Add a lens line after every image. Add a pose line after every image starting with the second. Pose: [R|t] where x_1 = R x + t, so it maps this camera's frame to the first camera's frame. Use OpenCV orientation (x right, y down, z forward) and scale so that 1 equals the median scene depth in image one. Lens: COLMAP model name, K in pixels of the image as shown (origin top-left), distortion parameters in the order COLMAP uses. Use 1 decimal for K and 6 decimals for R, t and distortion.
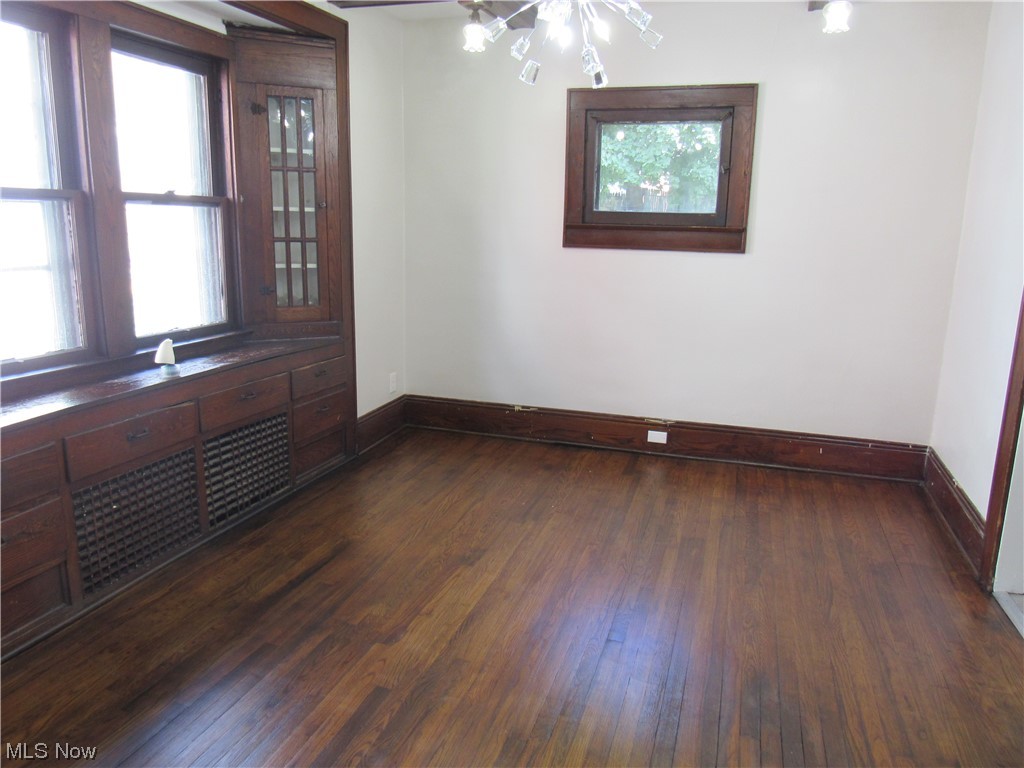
lens RADIAL K [[727.9, 0, 516.5], [0, 727.9, 386.8], [0, 0, 1]] dist [-0.034385, 0.003028]
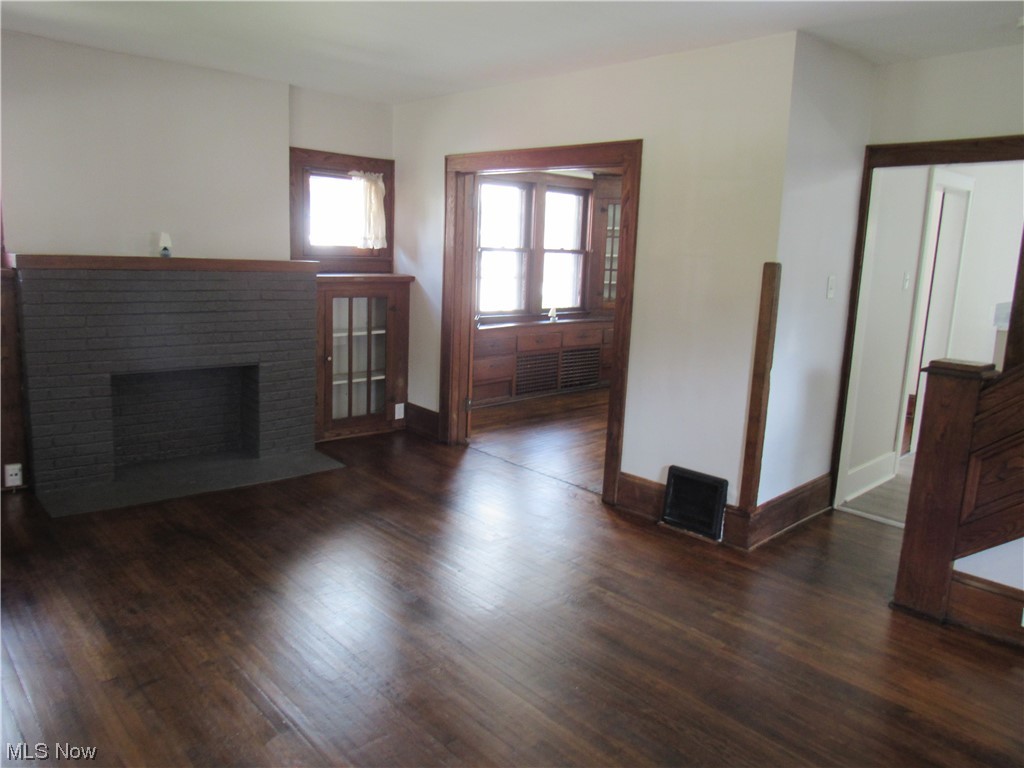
lens RADIAL K [[727.9, 0, 508.2], [0, 727.9, 383.0], [0, 0, 1]] dist [-0.034385, 0.003028]
pose [[0.872040, 0.100509, -0.479003, 0.518651], [-0.121544, 0.992501, -0.013019, 0.207806], [0.474102, 0.069573, 0.877717, -1.079018]]
